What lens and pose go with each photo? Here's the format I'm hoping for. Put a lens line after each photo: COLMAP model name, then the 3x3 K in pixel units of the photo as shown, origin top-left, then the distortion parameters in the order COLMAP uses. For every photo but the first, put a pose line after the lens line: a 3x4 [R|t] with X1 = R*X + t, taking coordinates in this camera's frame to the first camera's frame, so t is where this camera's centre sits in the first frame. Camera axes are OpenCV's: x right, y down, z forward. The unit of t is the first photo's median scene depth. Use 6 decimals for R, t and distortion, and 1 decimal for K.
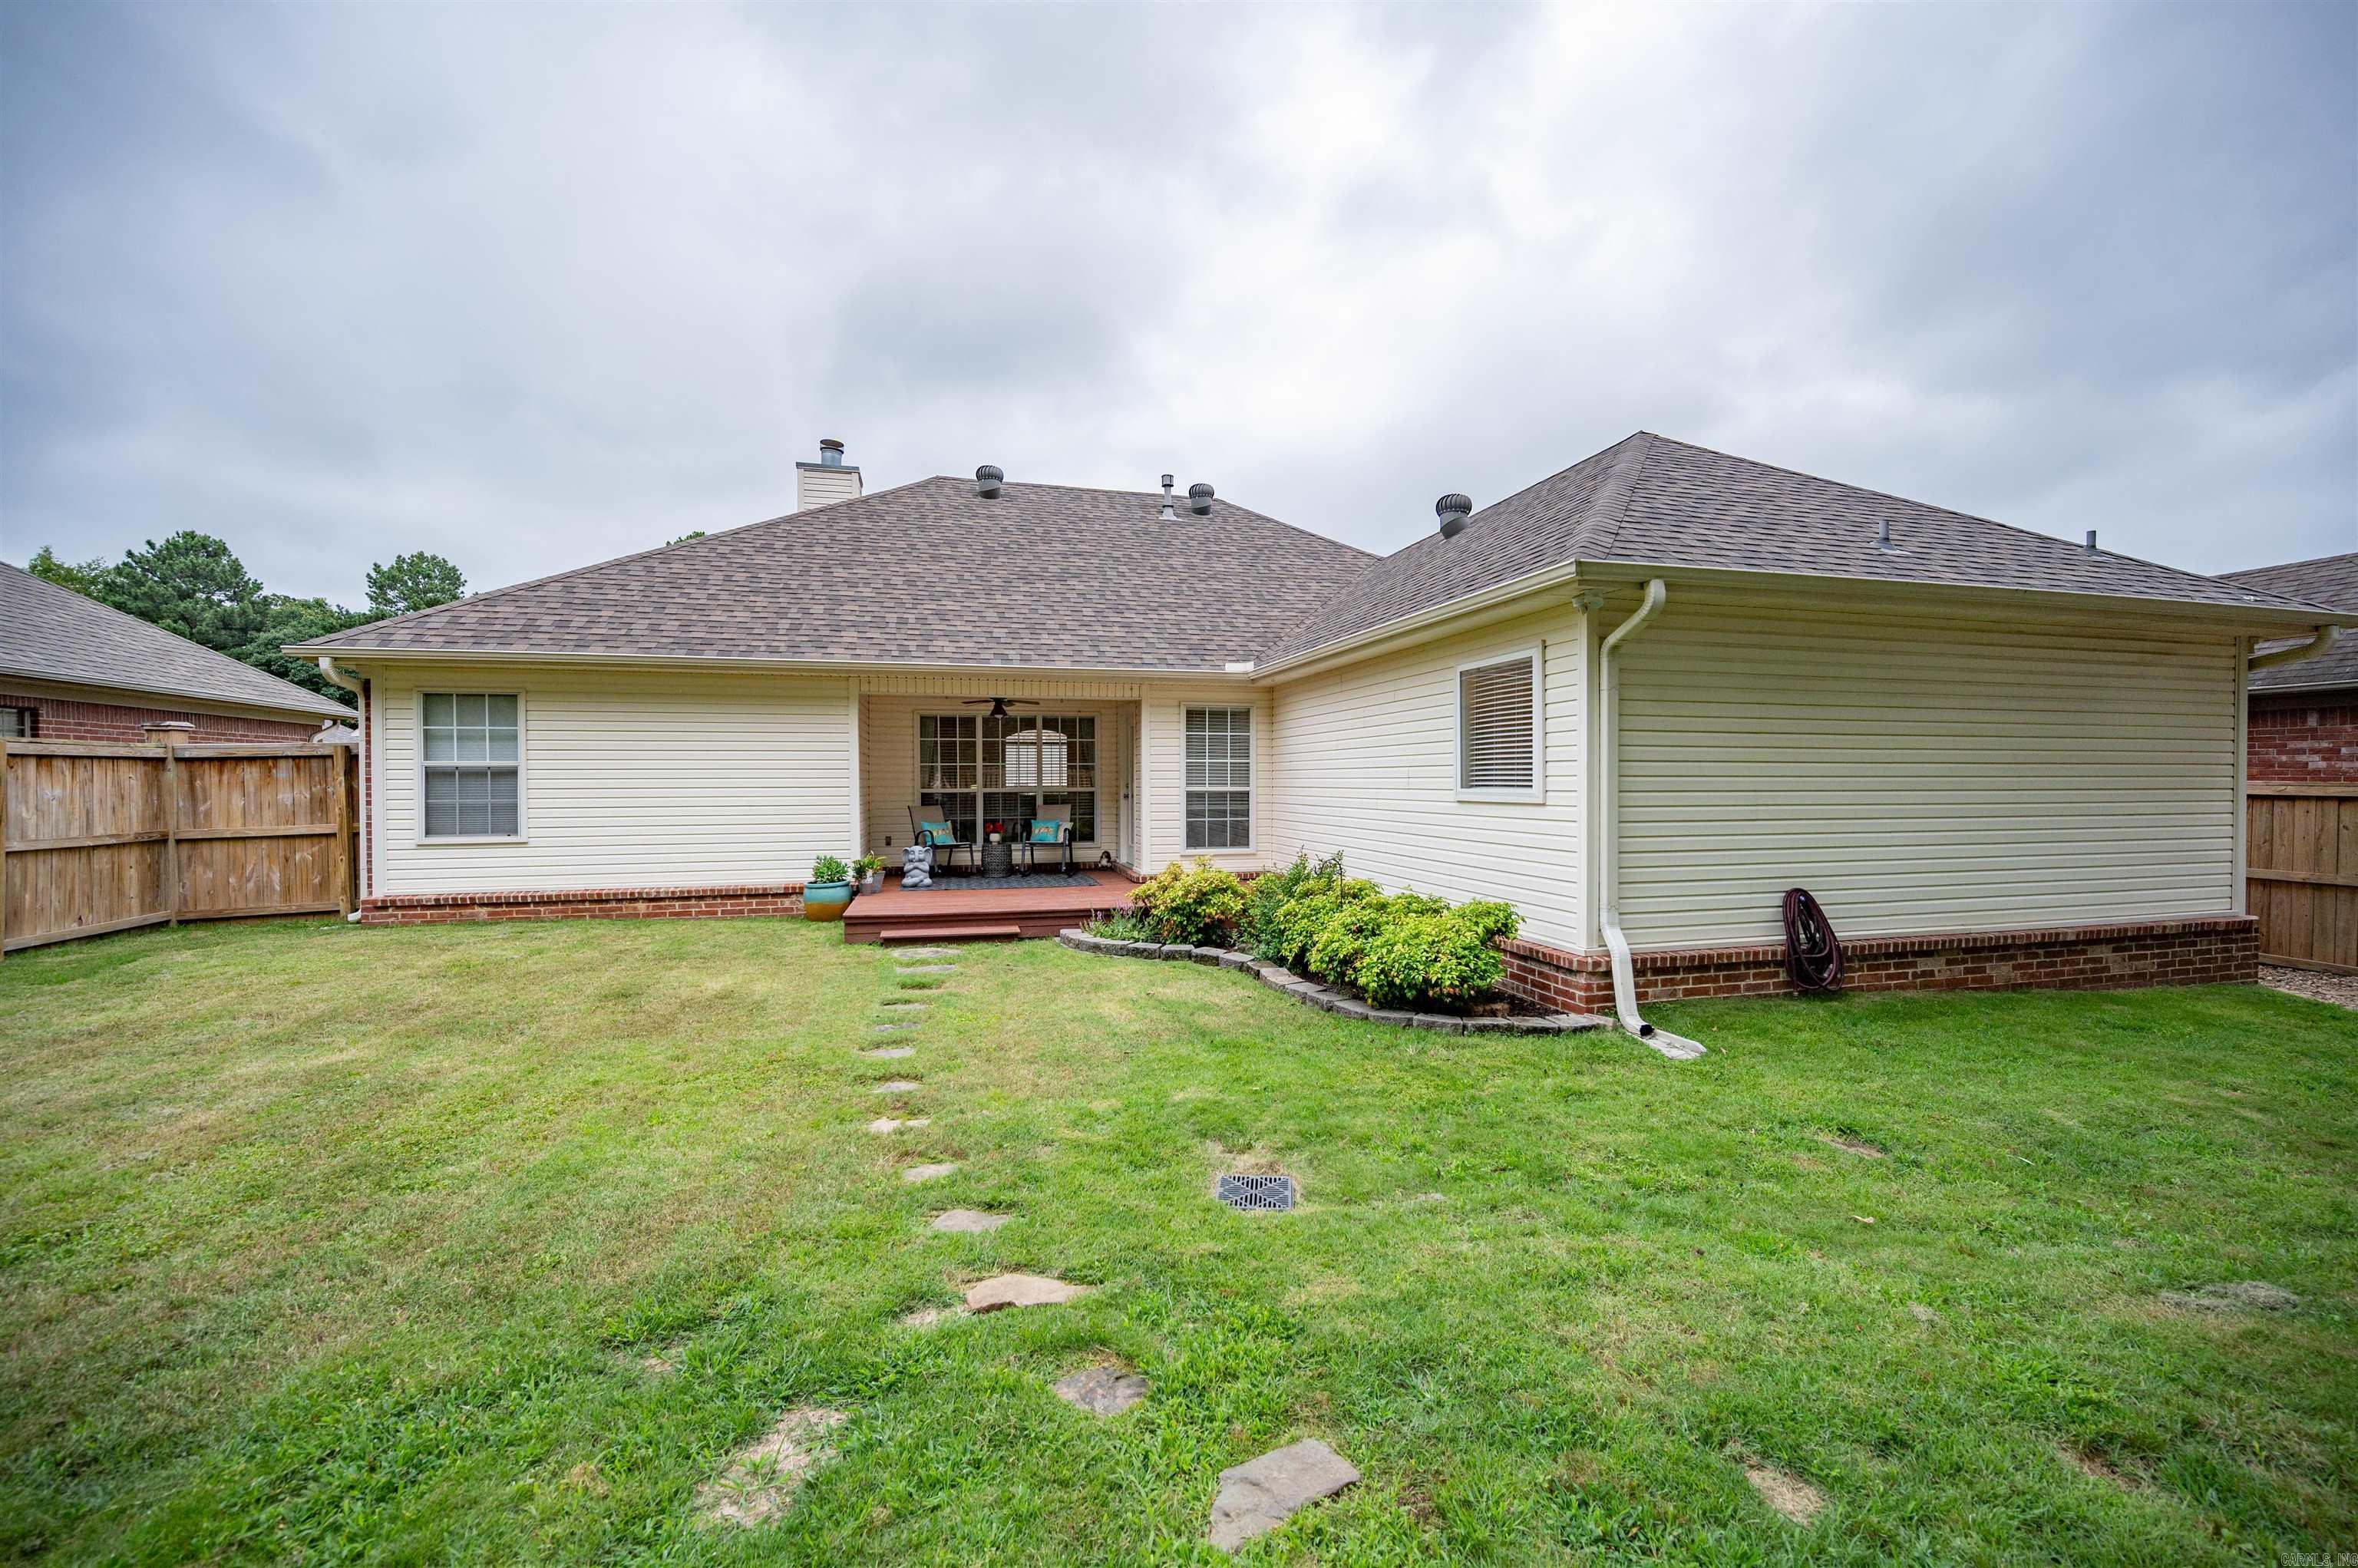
lens RADIAL K [[923.3, 0, 1184.8], [0, 923.3, 792.1], [0, 0, 1]] dist [-0.000850, -0.000185]
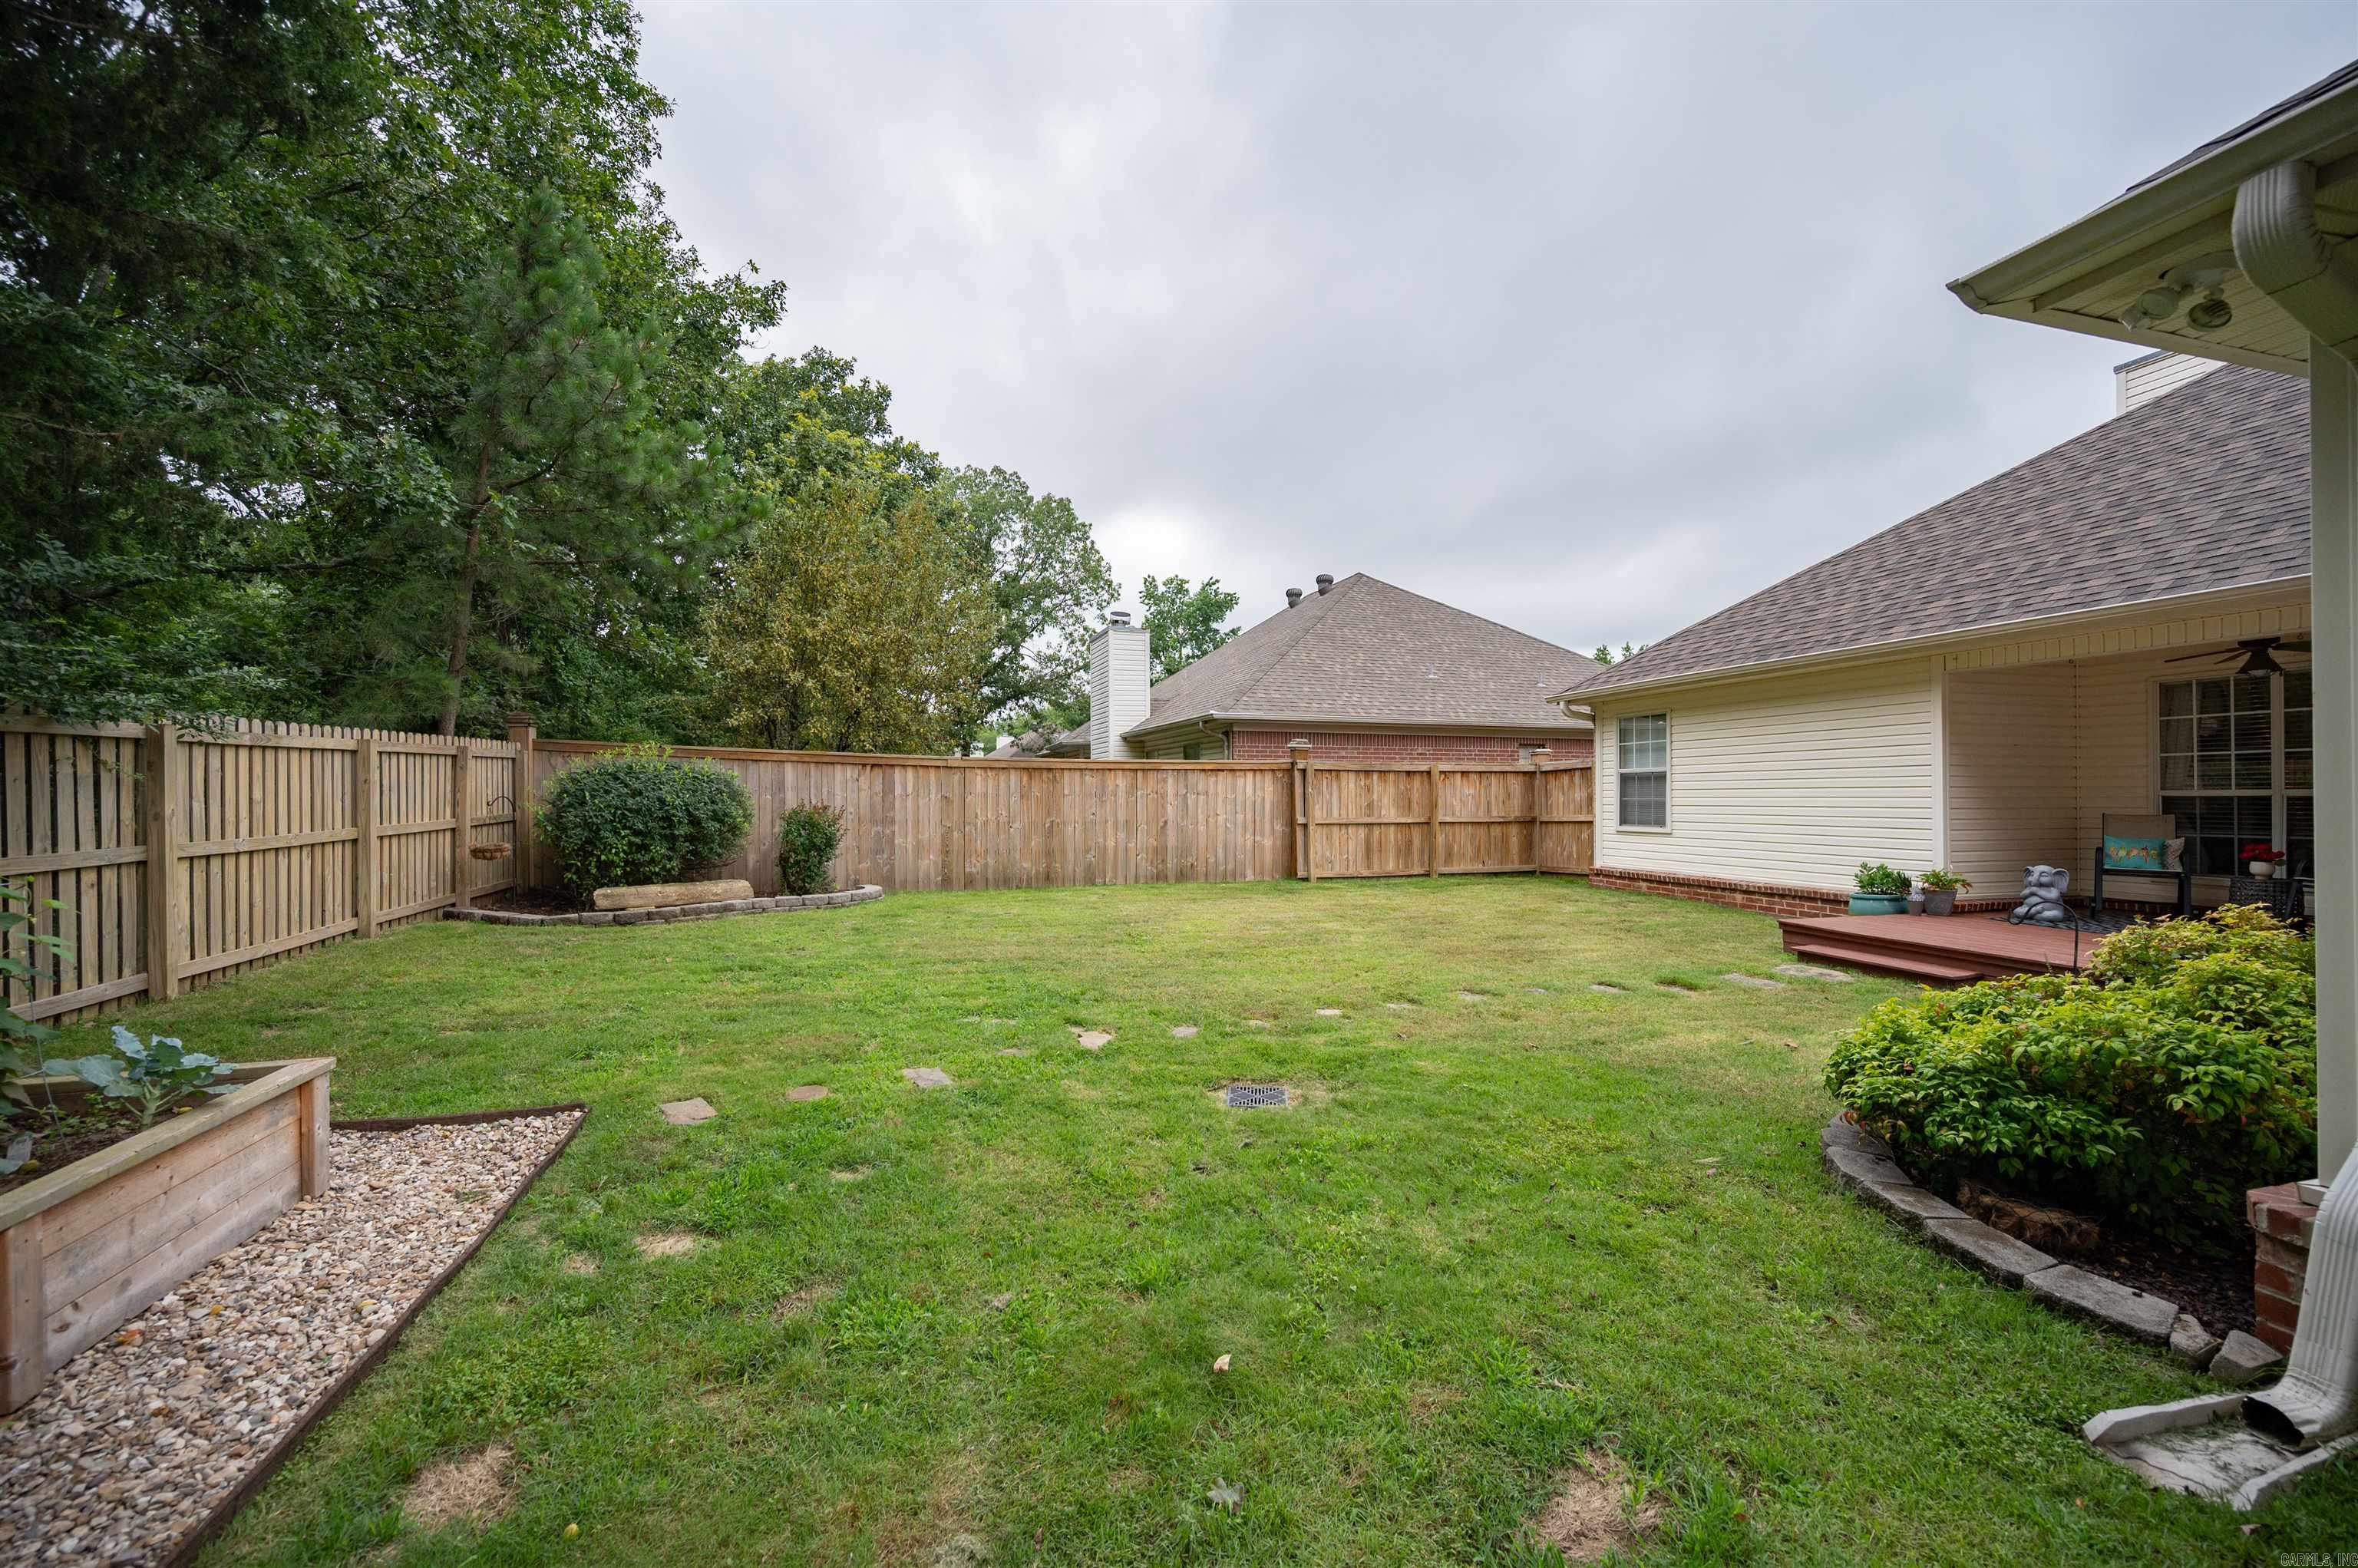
lens RADIAL K [[923.3, 0, 1184.8], [0, 923.3, 792.1], [0, 0, 1]] dist [-0.000850, -0.000185]
pose [[0.017271, -0.002266, -0.999848, 0.504800], [-0.011182, 0.999934, -0.002459, 0.010109], [0.999788, 0.011223, 0.017244, 0.336057]]
